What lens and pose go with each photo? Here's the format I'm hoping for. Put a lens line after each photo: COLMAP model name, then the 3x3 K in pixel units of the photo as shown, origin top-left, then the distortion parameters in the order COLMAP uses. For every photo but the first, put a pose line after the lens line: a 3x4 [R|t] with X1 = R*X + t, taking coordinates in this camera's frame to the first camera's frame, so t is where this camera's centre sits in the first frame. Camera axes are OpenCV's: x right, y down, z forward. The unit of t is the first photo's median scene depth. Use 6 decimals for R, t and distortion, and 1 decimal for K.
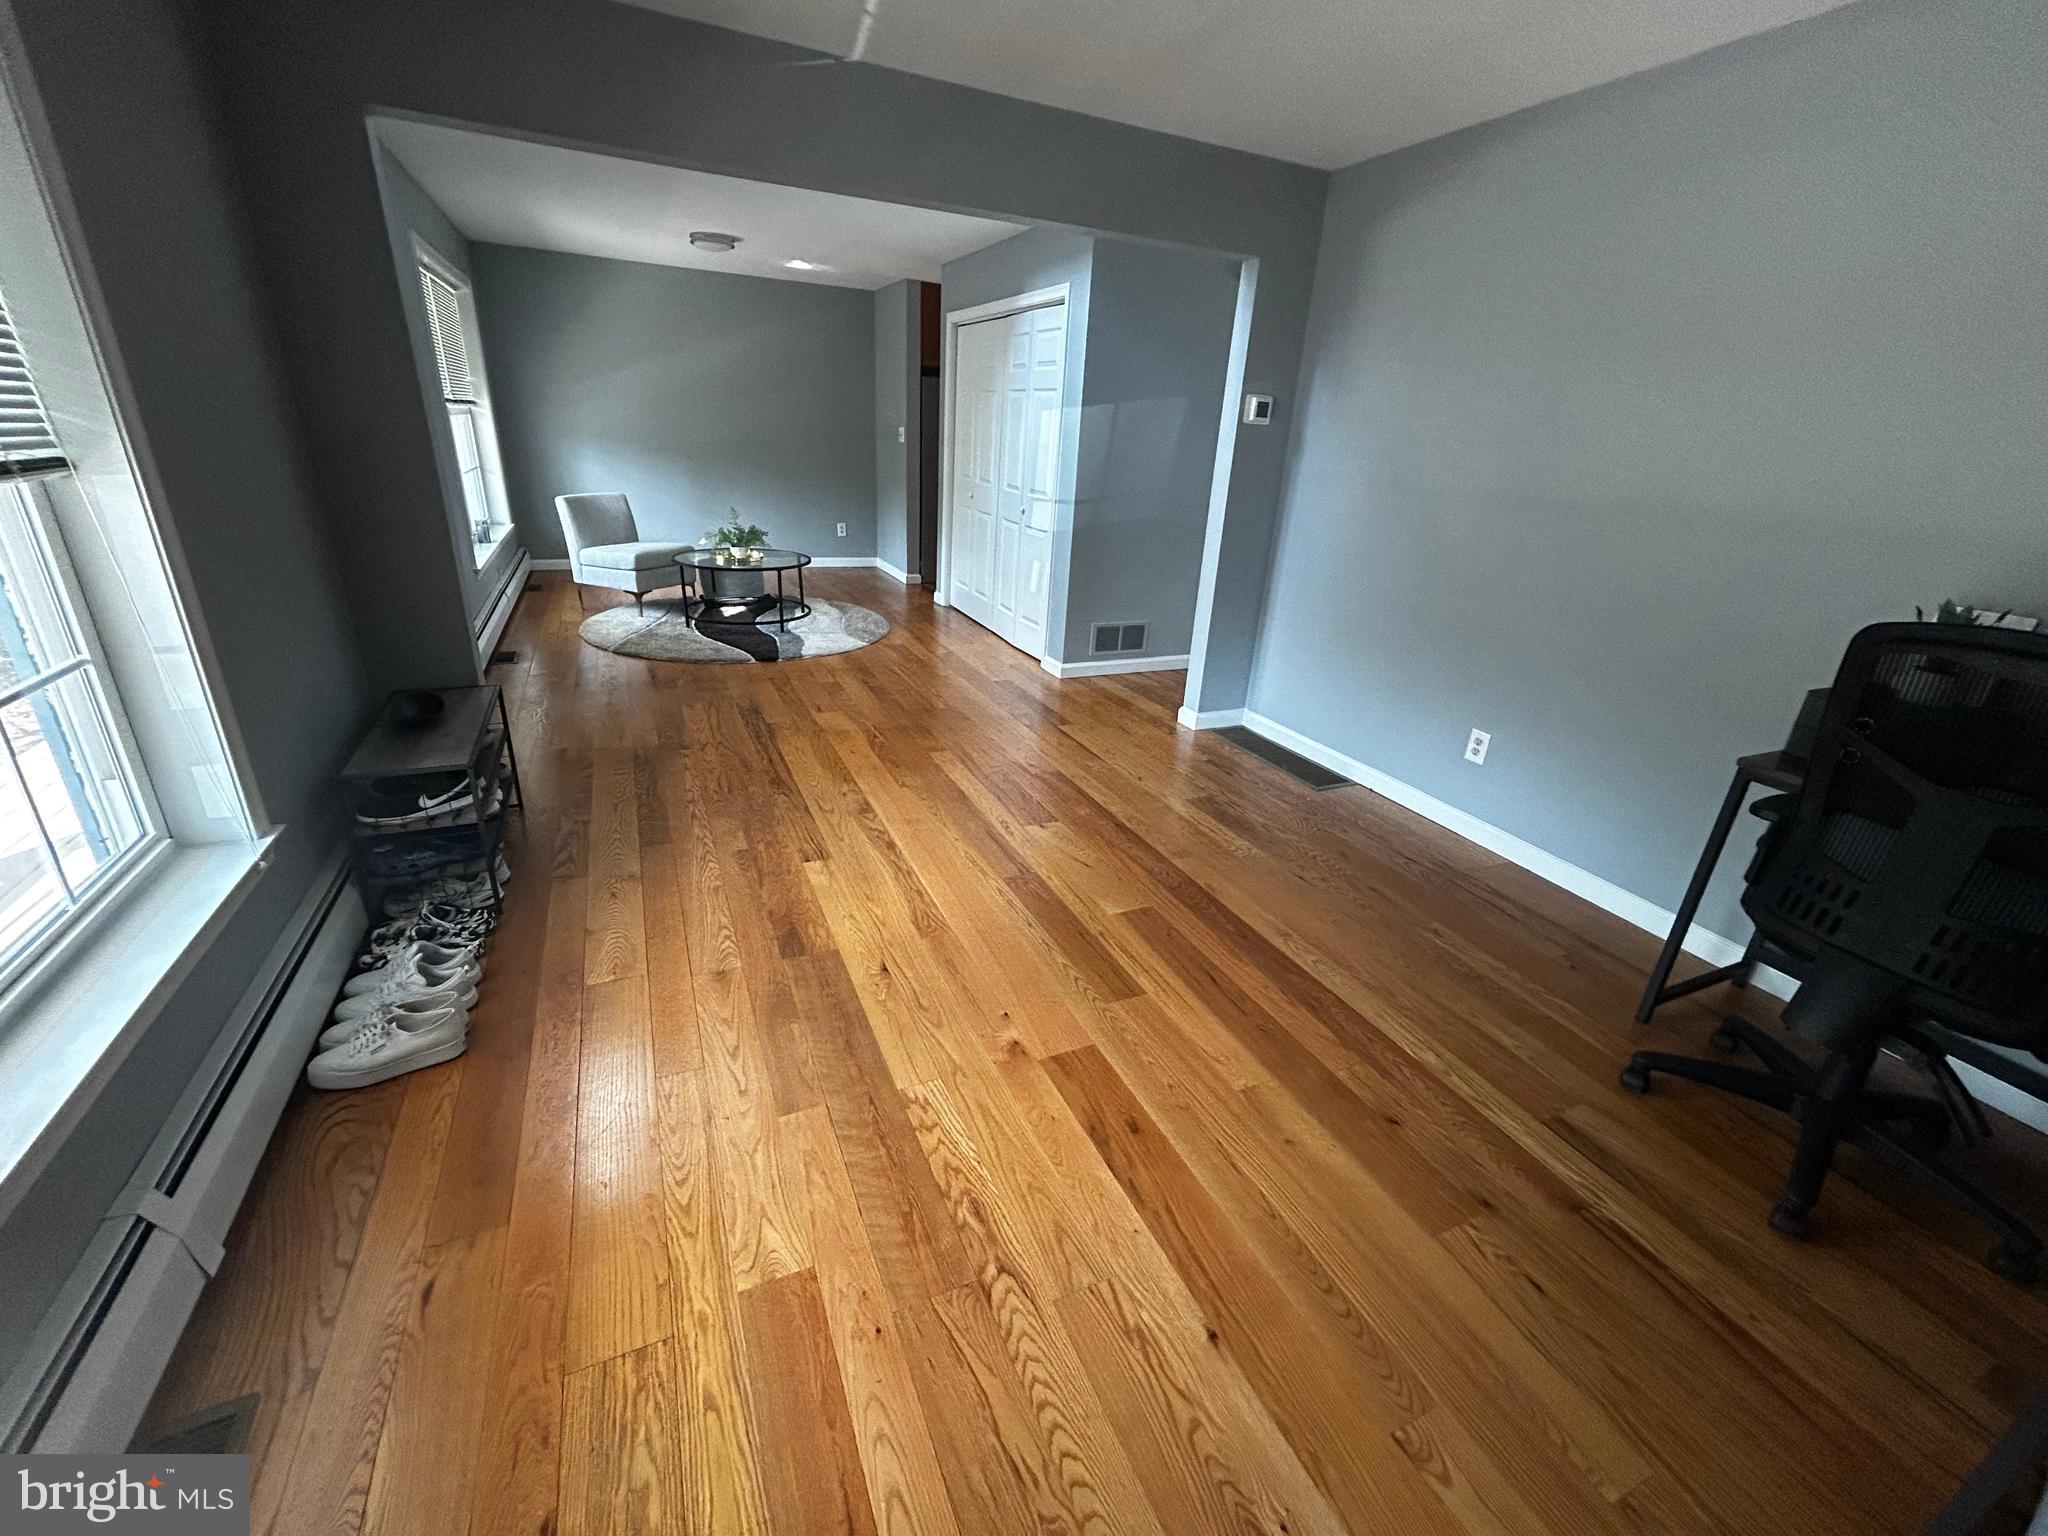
lens RADIAL K [[830.9, 0, 1025.4], [0, 830.9, 761.9], [0, 0, 1]] dist [-0.000978, 0.000259]
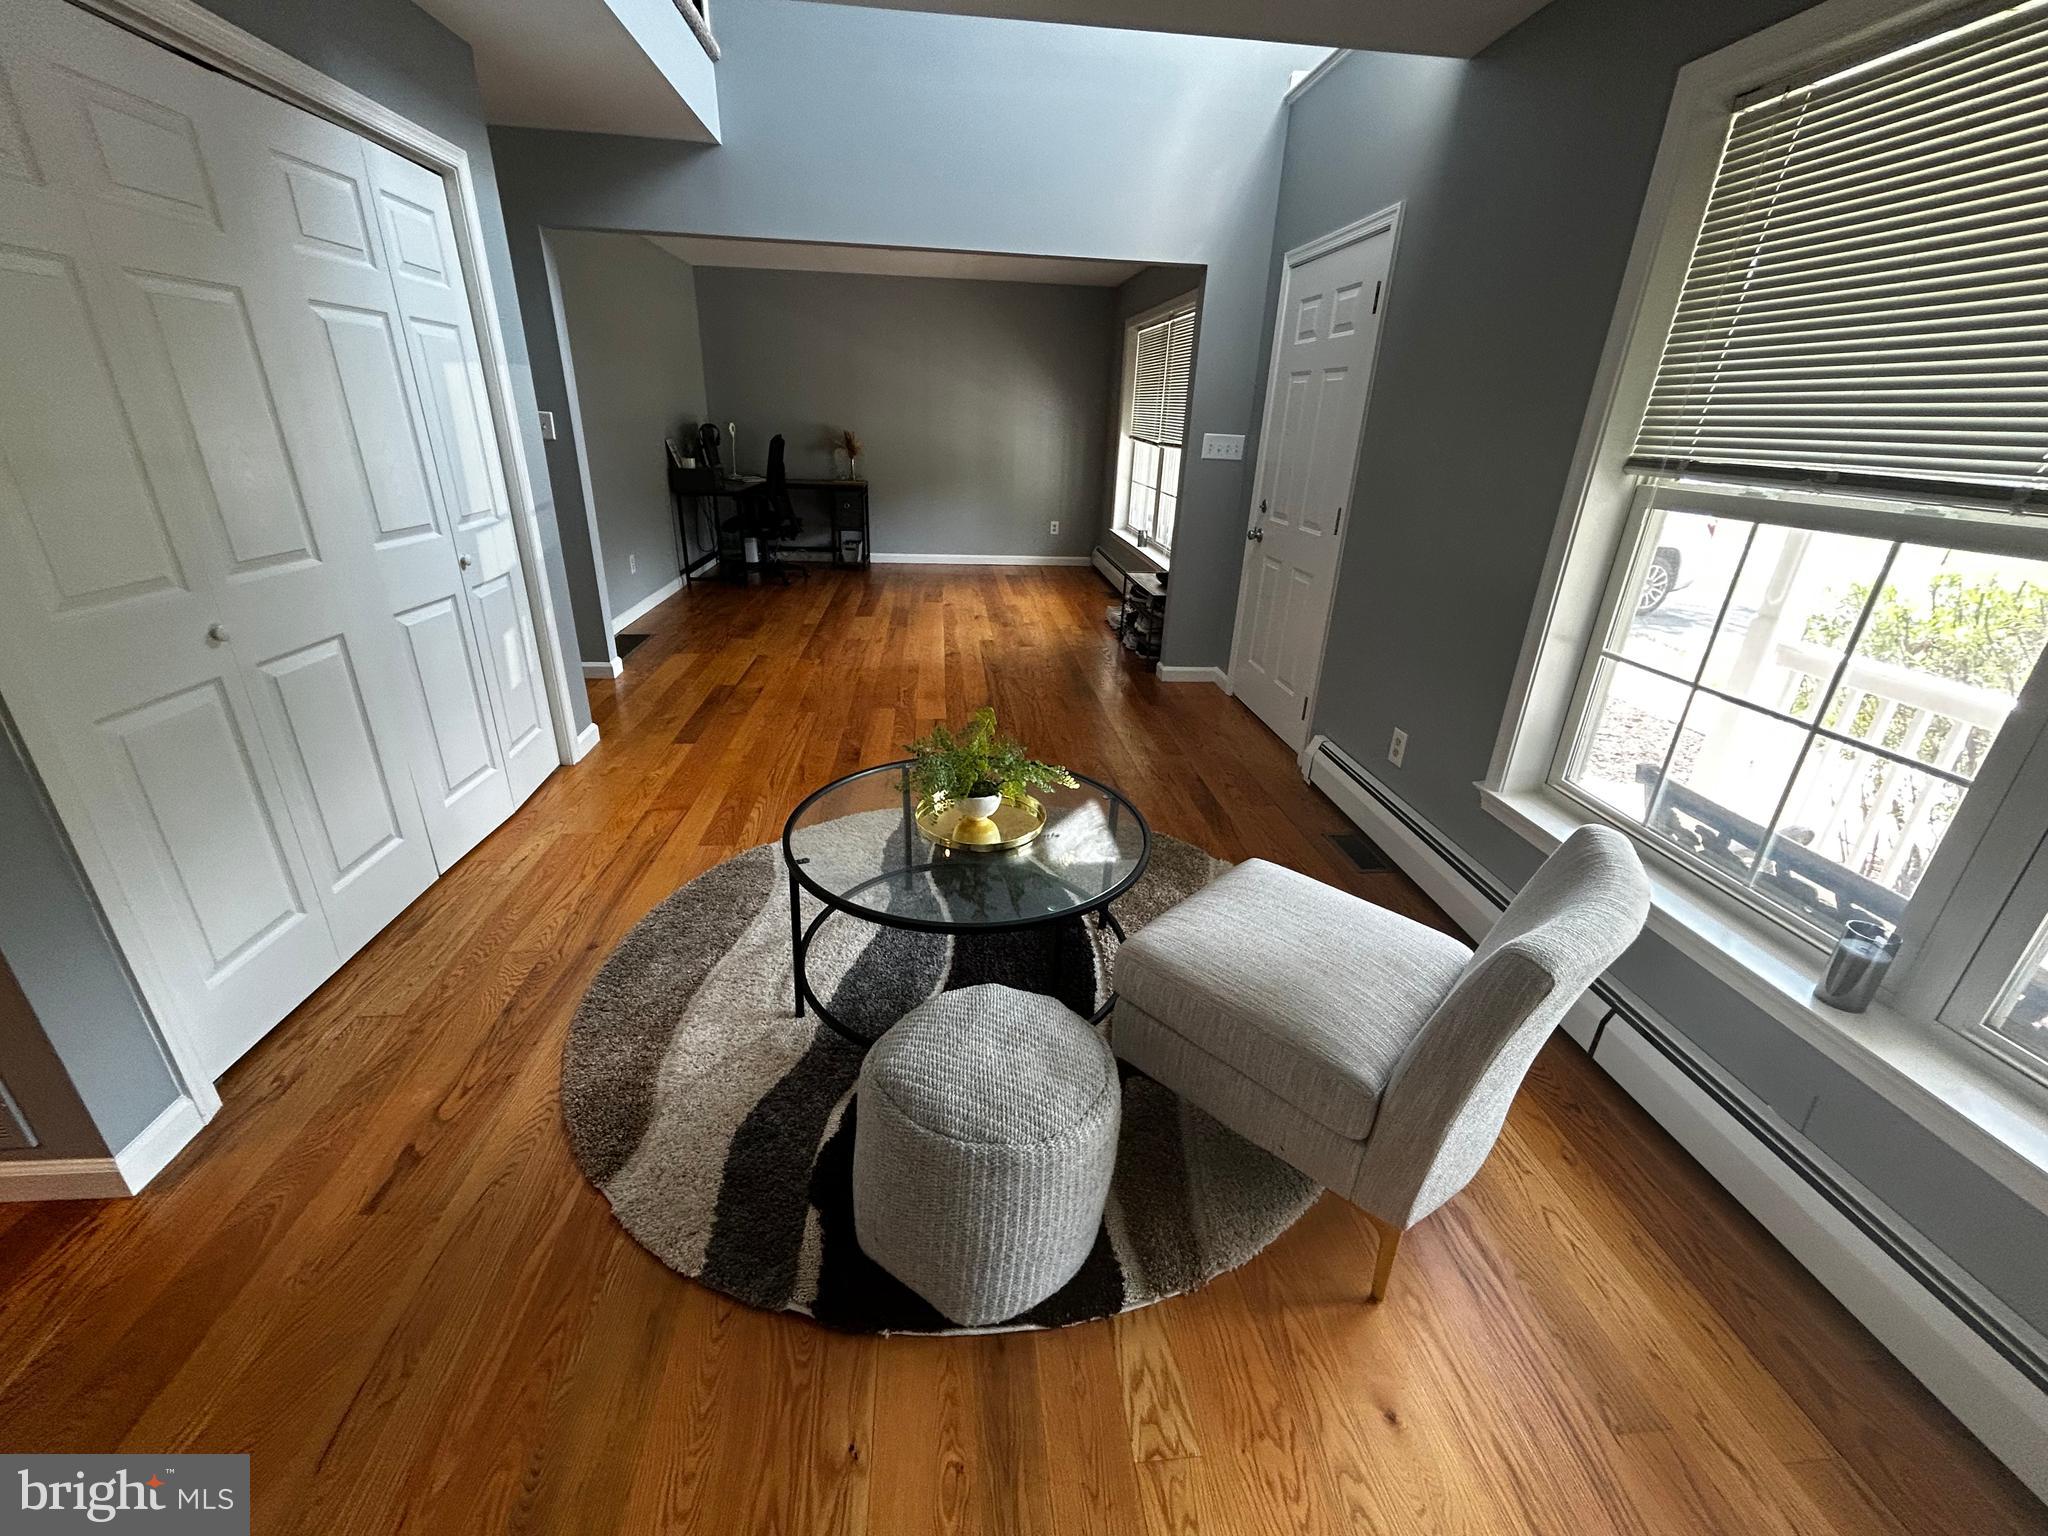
lens RADIAL K [[830.9, 0, 1024.4], [0, 830.9, 768.7], [0, 0, 1]] dist [-0.000978, 0.000259]
pose [[-0.939810, -0.213531, 0.266762, -0.680491], [0.040413, 0.705755, 0.707302, -0.780158], [-0.339300, 0.675510, -0.654646, 1.814427]]
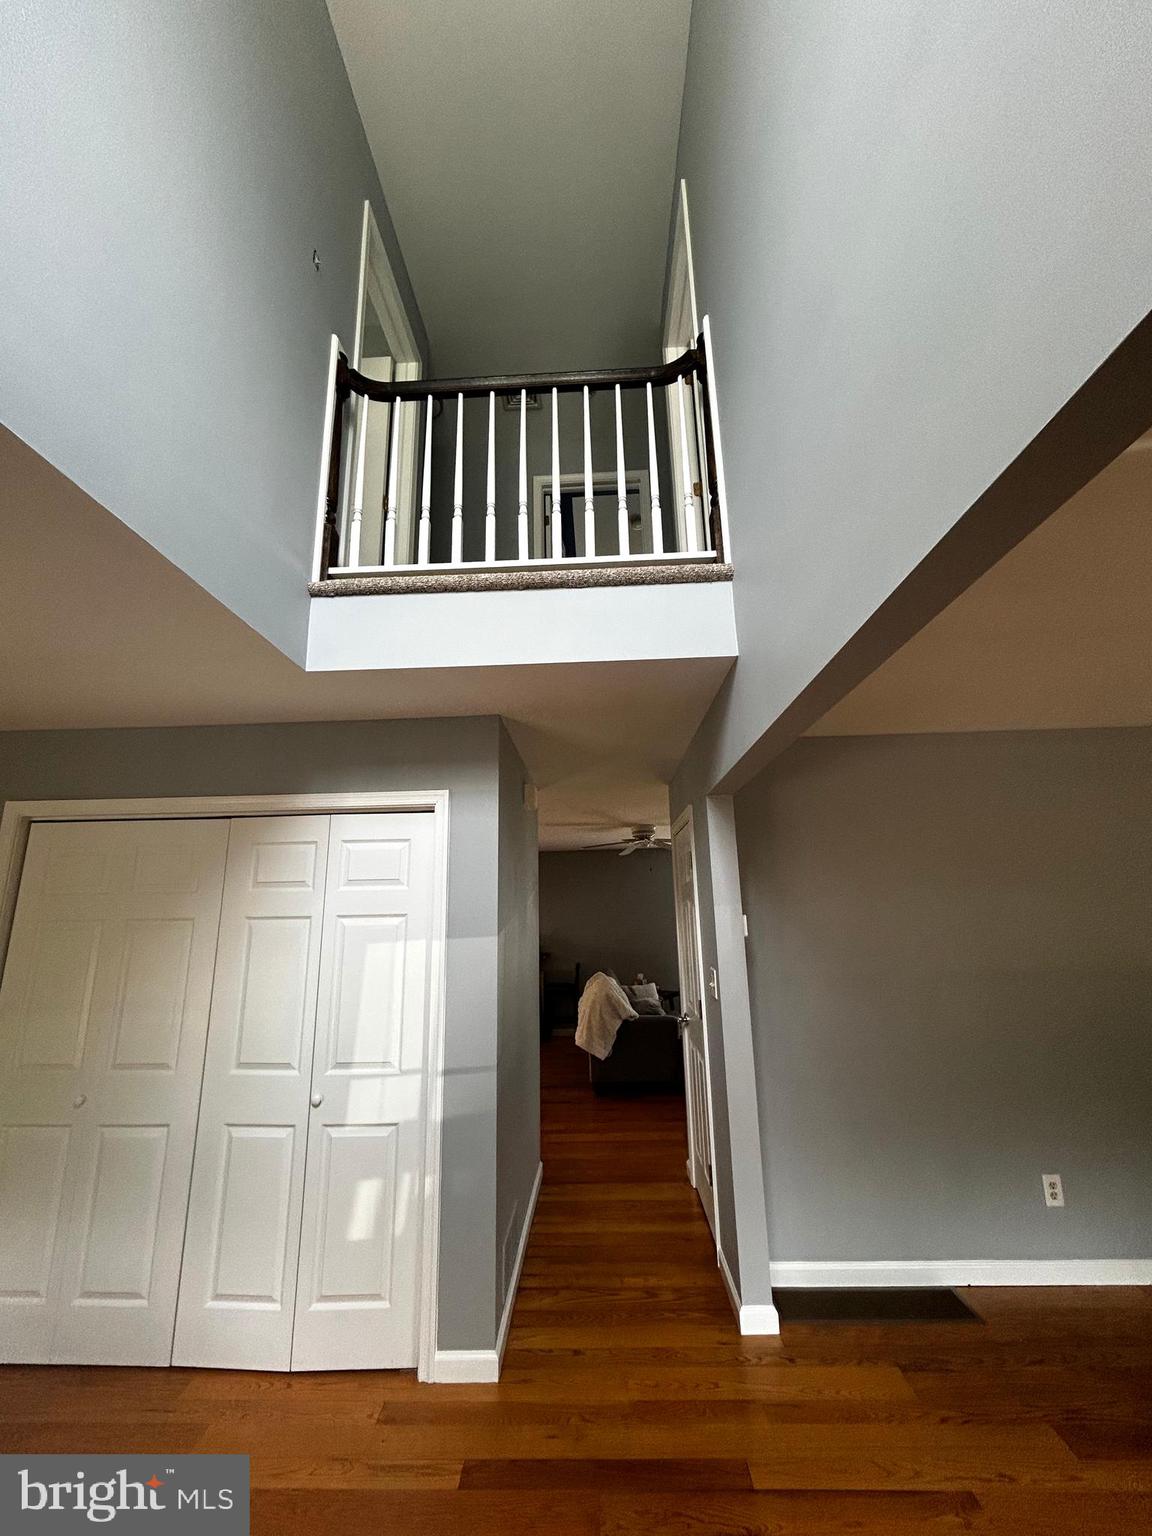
lens RADIAL K [[623.2, 0, 574.4], [0, 623.2, 767.9], [0, 0, 1]] dist [-0.000978, 0.000259]
pose [[0.453808, 0.139865, 0.880054, -0.496614], [0.377568, 0.864390, -0.332072, -0.404608], [-0.807156, 0.482978, 0.339459, 0.792501]]
